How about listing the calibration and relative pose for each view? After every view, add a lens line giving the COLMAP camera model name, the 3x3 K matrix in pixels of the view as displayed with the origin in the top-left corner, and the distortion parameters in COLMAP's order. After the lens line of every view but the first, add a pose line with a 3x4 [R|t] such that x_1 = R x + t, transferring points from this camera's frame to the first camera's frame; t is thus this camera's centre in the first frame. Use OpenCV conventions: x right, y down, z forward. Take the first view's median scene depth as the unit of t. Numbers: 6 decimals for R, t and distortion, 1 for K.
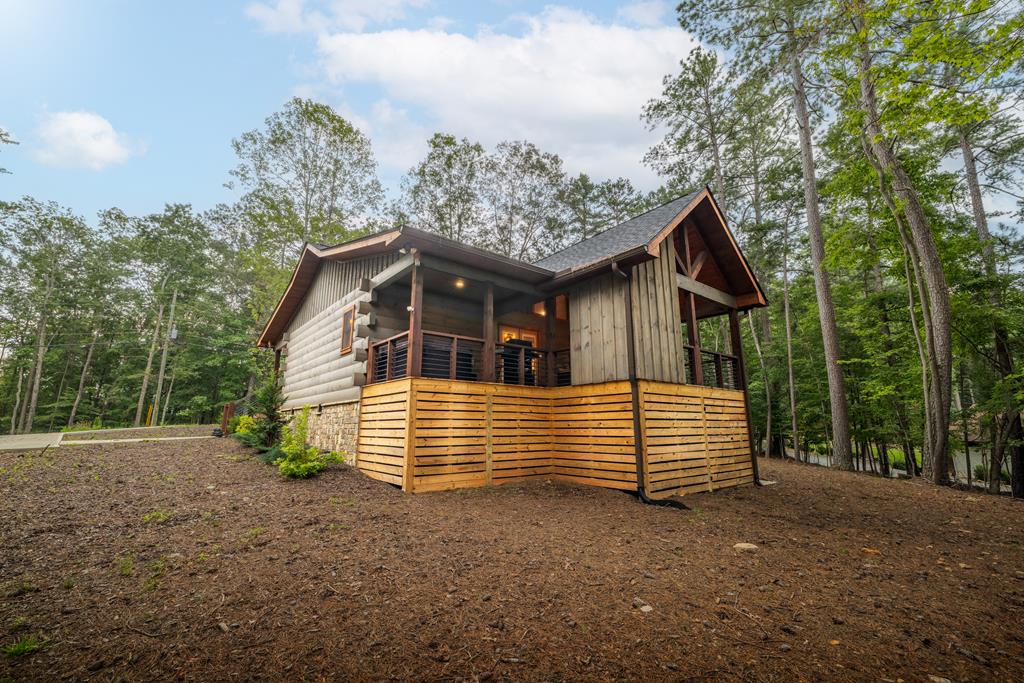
lens RADIAL K [[429.5, 0, 515.1], [0, 429.5, 335.5], [0, 0, 1]] dist [0.003908, 0.000240]
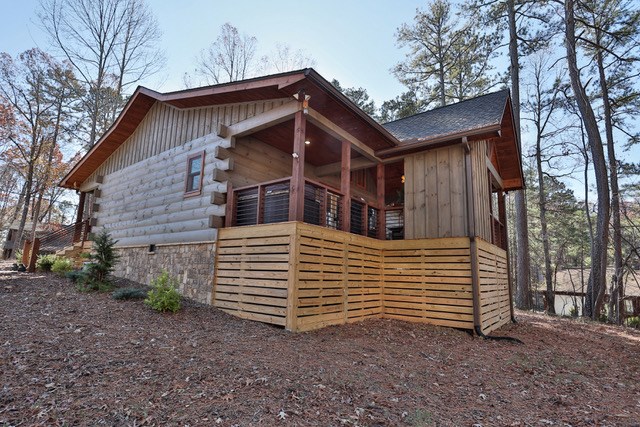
lens RADIAL K [[324.3, 0, 319.1], [0, 324.3, 218.5], [0, 0, 1]] dist [-0.005083, -0.000098]
pose [[0.973332, 0.070480, 0.218304, -0.302036], [-0.079857, 0.996212, 0.034420, 0.049804], [-0.215051, -0.050936, 0.975274, 0.196228]]
